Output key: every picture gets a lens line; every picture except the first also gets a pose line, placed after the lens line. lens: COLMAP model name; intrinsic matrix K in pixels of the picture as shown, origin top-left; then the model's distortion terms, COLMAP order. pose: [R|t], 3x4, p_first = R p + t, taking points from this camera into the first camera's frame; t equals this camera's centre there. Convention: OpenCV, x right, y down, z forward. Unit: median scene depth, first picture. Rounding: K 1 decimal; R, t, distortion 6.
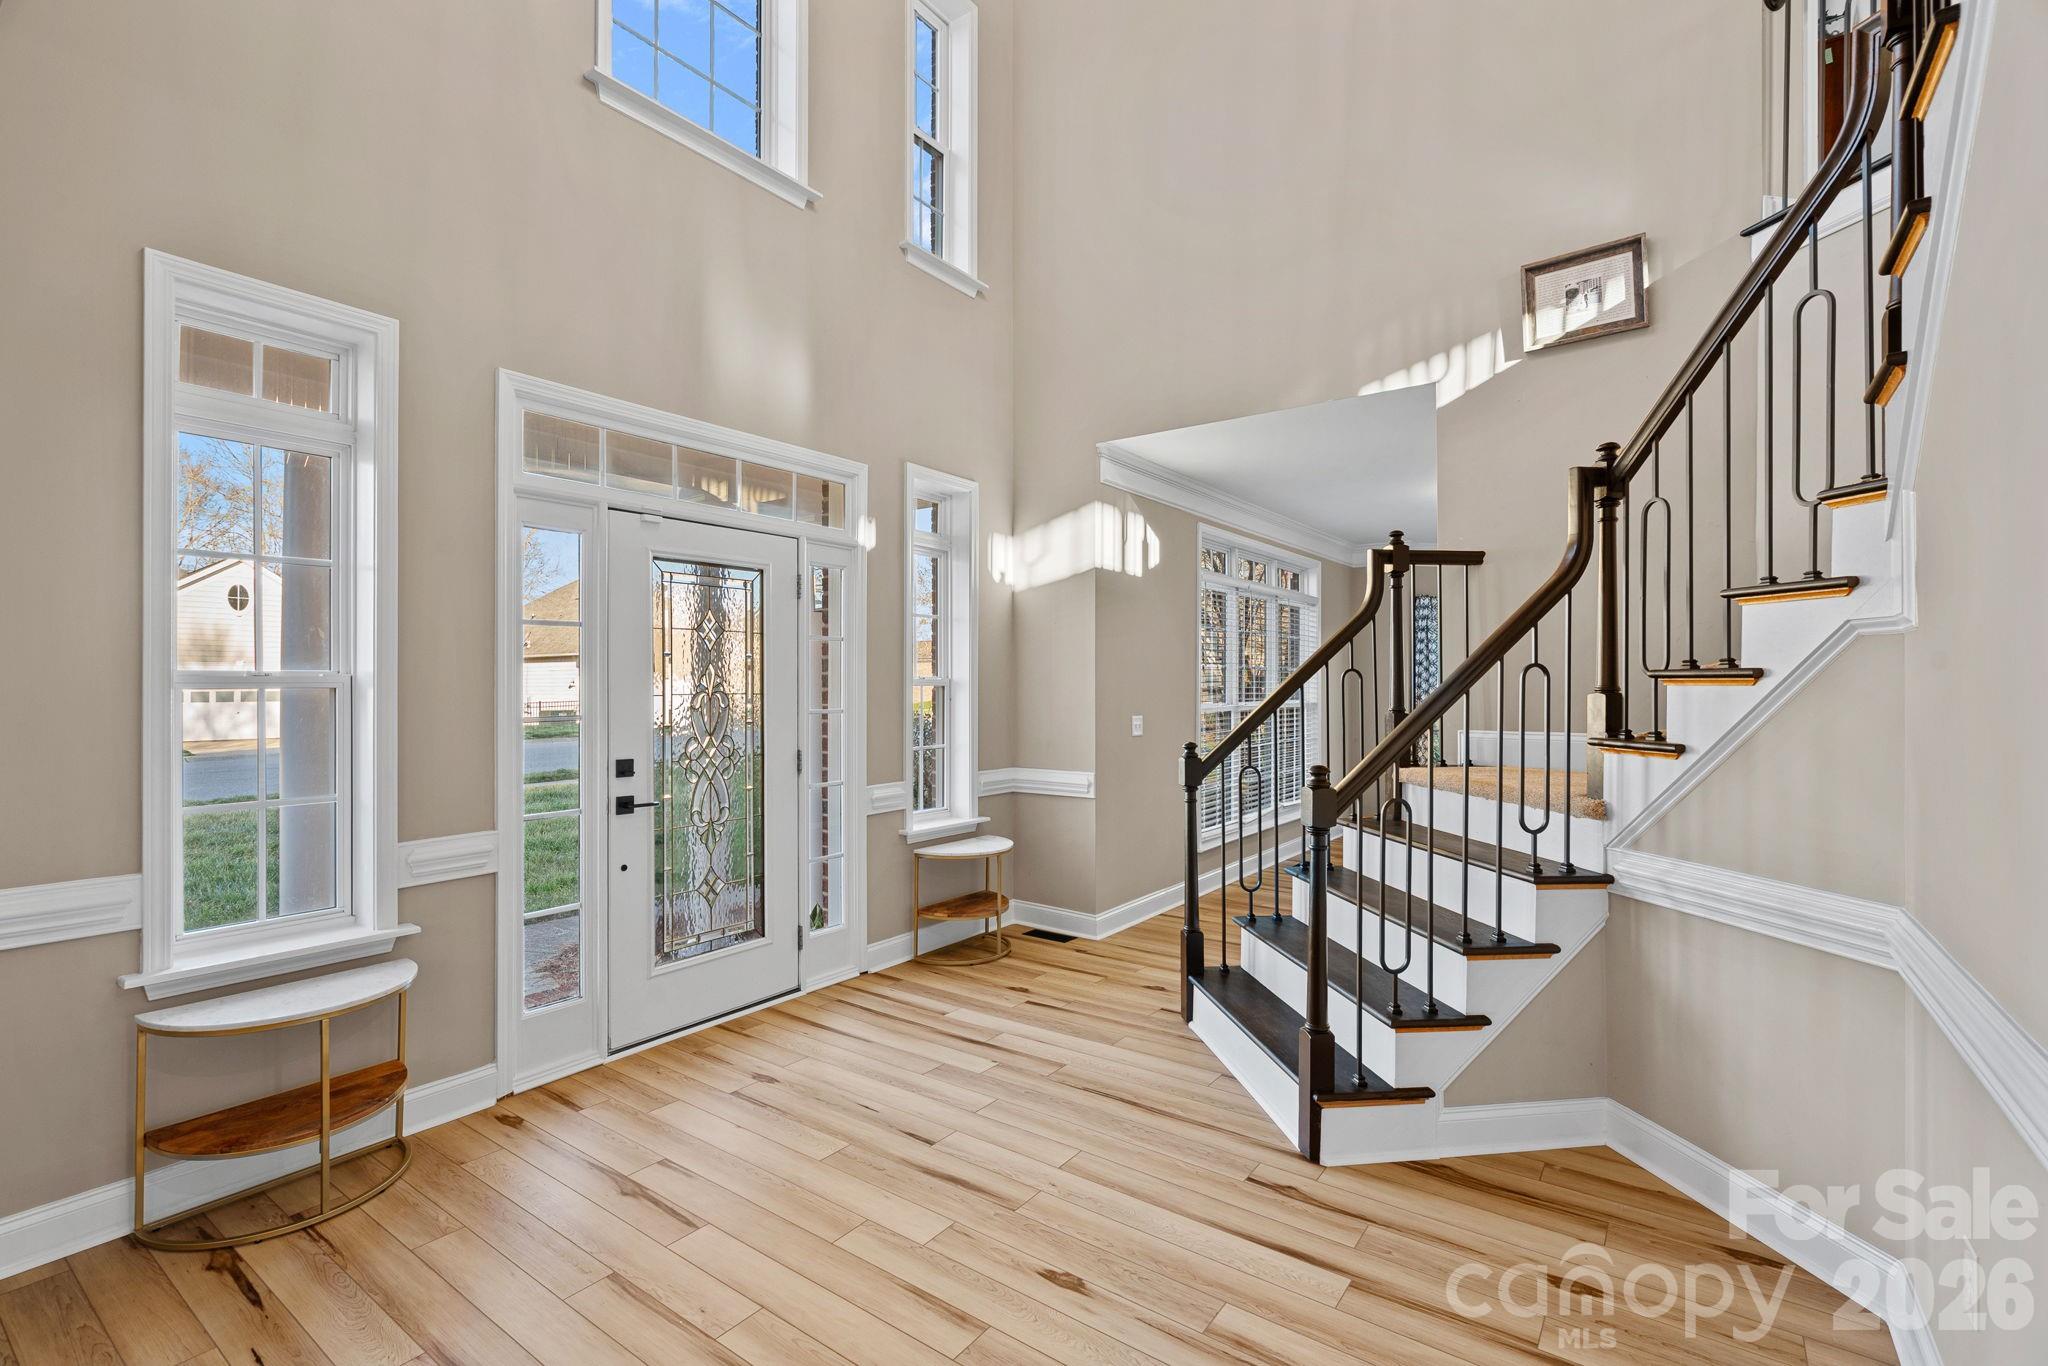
lens RADIAL K [[919.6, 0, 1031.0], [0, 919.6, 681.1], [0, 0, 1]] dist [0.001922, 0.000074]
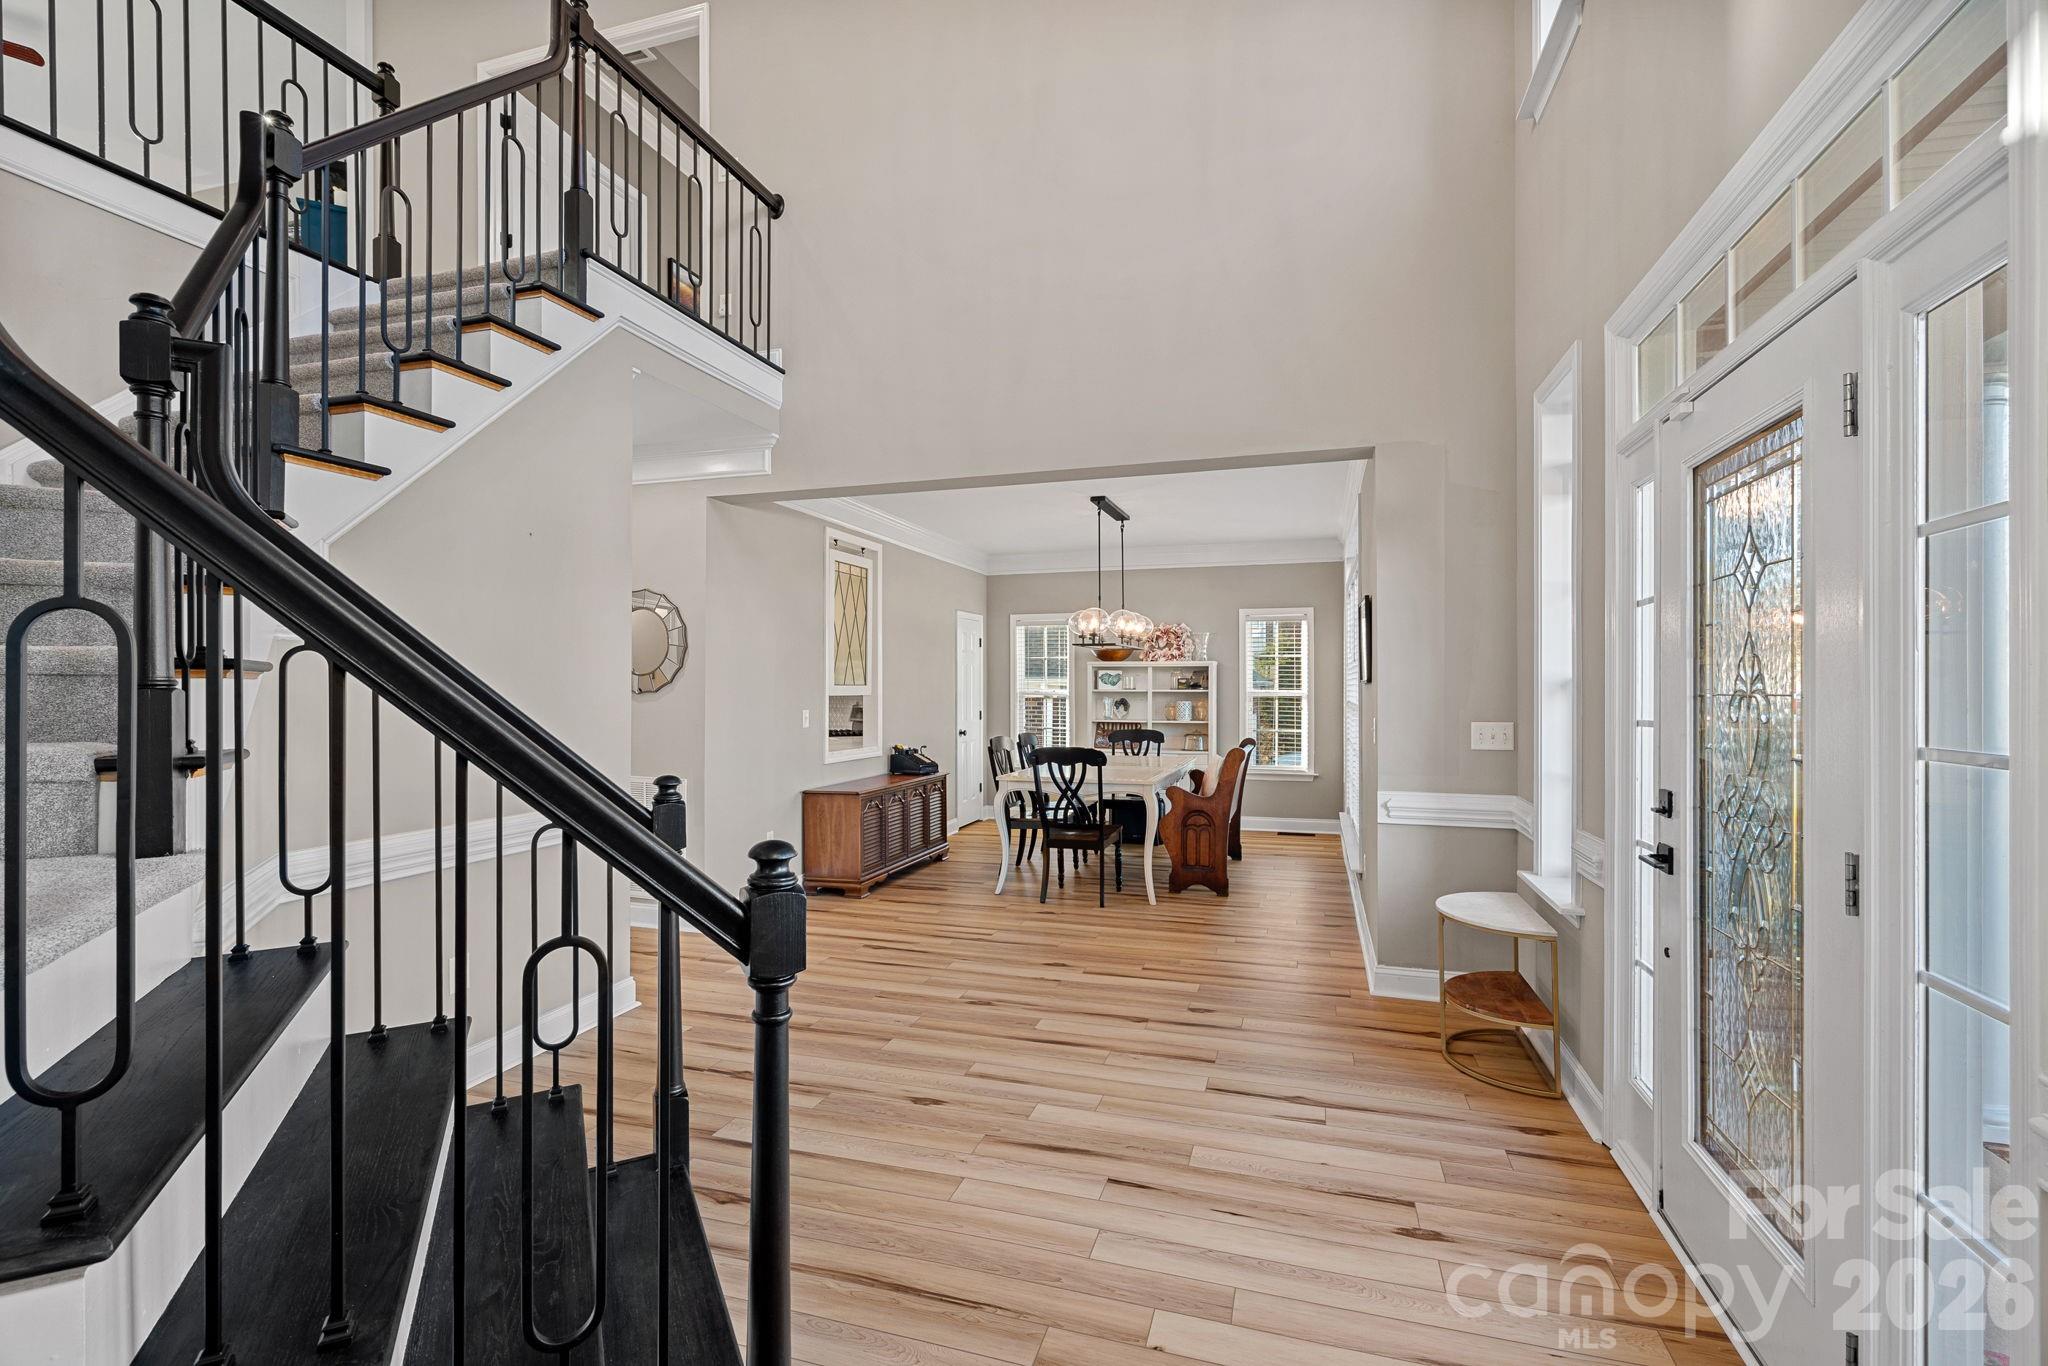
lens RADIAL K [[919.6, 0, 1023.3], [0, 919.6, 680.0], [0, 0, 1]] dist [0.001922, 0.000074]
pose [[-0.947533, -0.000222, -0.319659, 0.255225], [-0.001383, 0.999993, 0.003403, 0.002843], [0.319656, 0.003666, -0.947527, 1.757087]]
